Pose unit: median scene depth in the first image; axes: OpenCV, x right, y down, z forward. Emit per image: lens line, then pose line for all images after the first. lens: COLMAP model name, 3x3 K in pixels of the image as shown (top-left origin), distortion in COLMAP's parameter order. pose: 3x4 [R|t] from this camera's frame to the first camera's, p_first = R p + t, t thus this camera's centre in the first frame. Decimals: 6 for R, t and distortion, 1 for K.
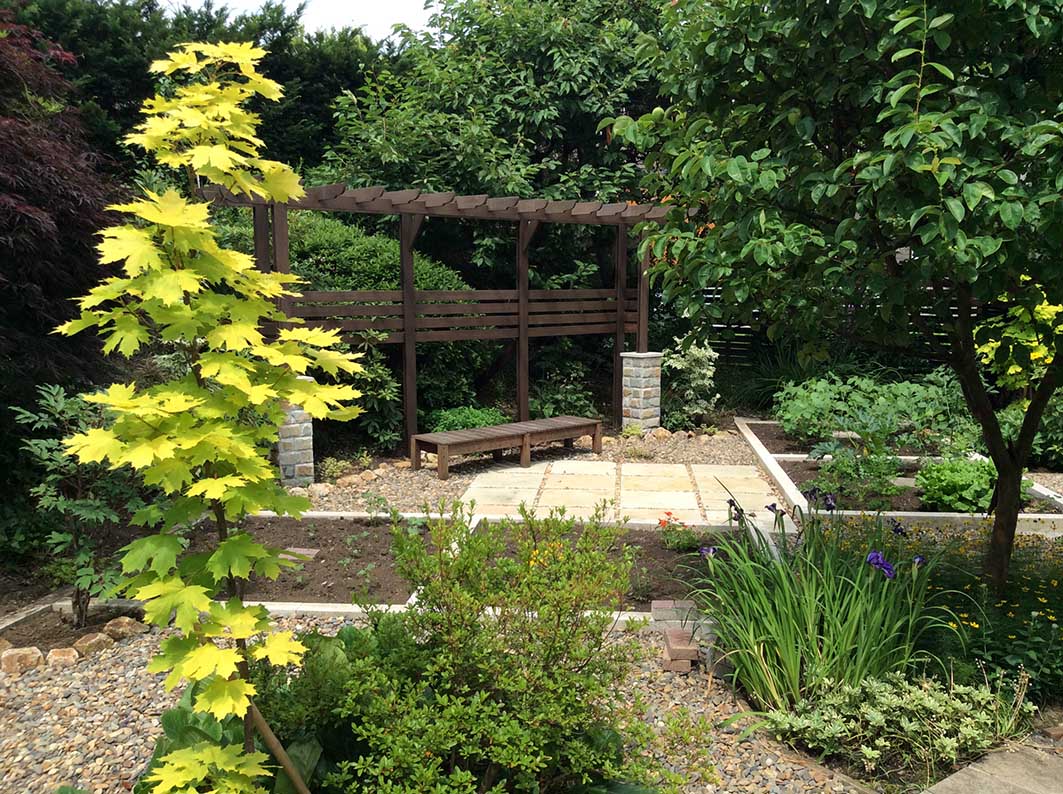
lens RADIAL K [[1008.3, 0, 532.6], [0, 1008.3, 397.6], [0, 0, 1]] dist [0.004693, 0.000000]
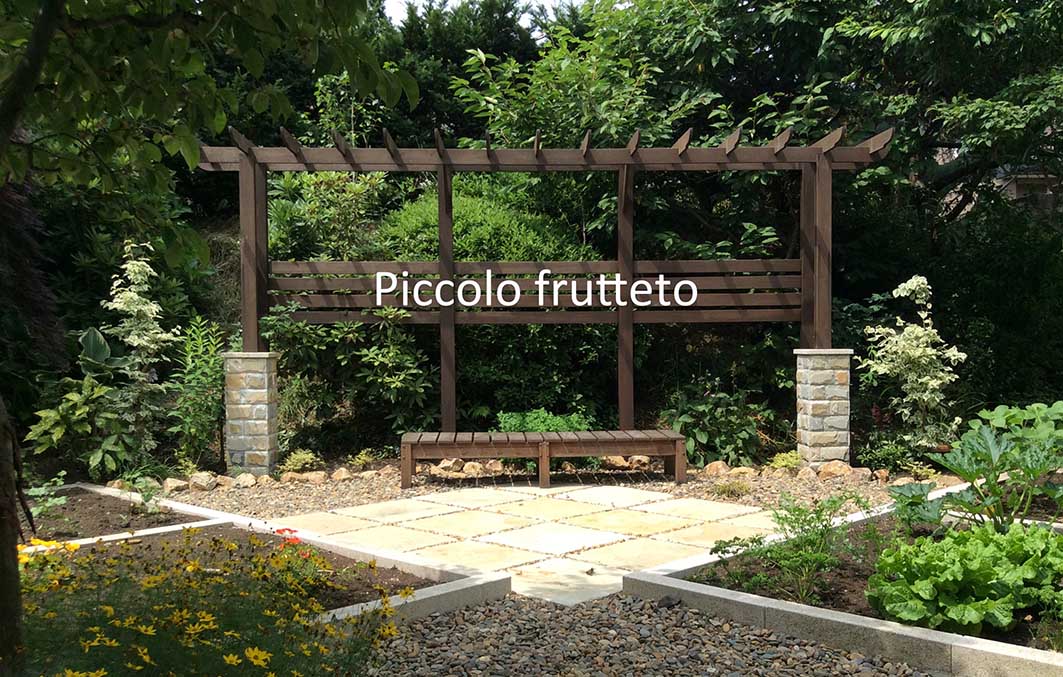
lens RADIAL K [[1033.5, 0, 531.3], [0, 1033.5, 339.5], [0, 0, 1]] dist [-0.002418, 0.000000]
pose [[0.764697, -0.004579, -0.644374, 0.438874], [-0.068410, 0.993747, -0.088247, 0.026009], [0.640749, 0.111564, 0.759602, 0.371548]]
